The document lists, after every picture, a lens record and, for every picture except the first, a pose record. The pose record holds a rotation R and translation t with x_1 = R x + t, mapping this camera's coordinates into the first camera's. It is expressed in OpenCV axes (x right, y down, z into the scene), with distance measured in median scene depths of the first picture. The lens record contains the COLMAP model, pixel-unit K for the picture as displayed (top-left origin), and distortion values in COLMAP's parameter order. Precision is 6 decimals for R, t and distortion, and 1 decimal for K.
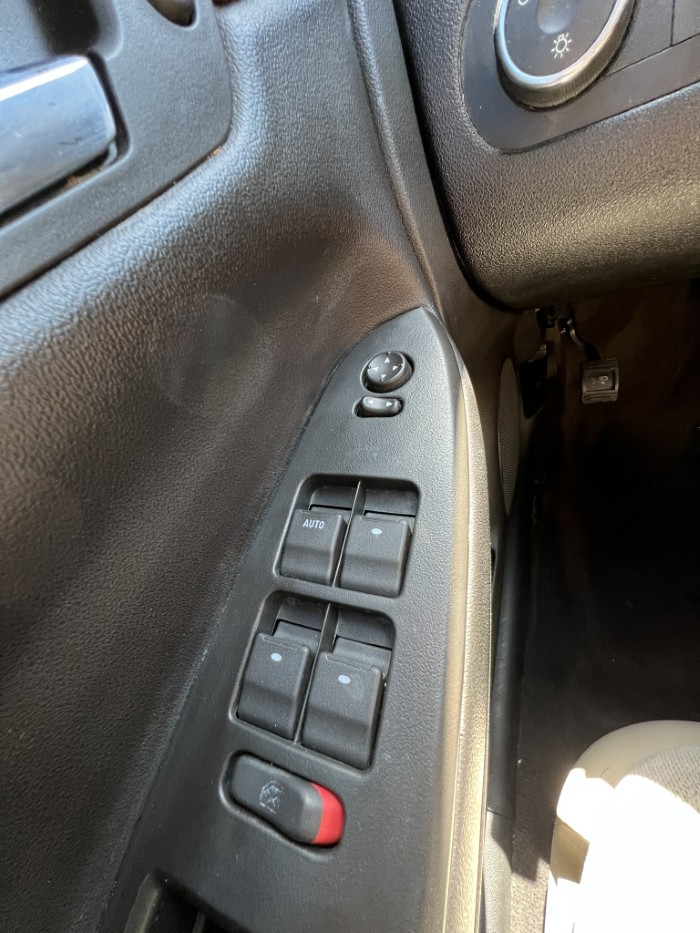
lens RADIAL K [[376.6, 0, 350.0], [0, 376.6, 466.5], [0, 0, 1]] dist [-0.000530, 0.000832]
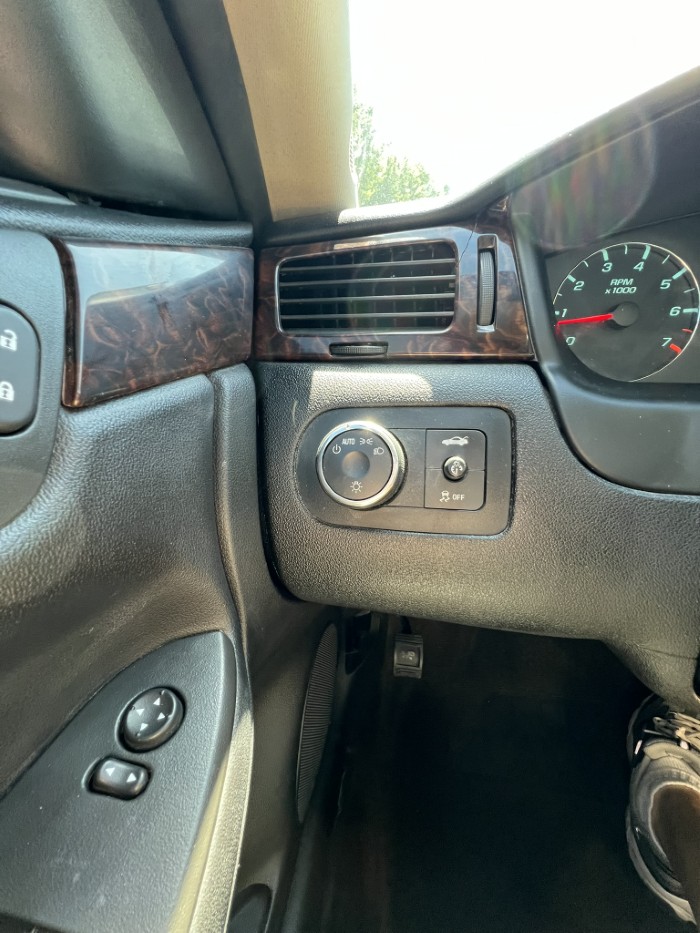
lens RADIAL K [[376.6, 0, 350.0], [0, 376.6, 466.5], [0, 0, 1]] dist [-0.000530, 0.000832]
pose [[0.911482, 0.296066, 0.285561, 0.096492], [-0.134637, 0.870715, -0.472999, -0.414765], [-0.388682, 0.392683, 0.833503, -0.137982]]
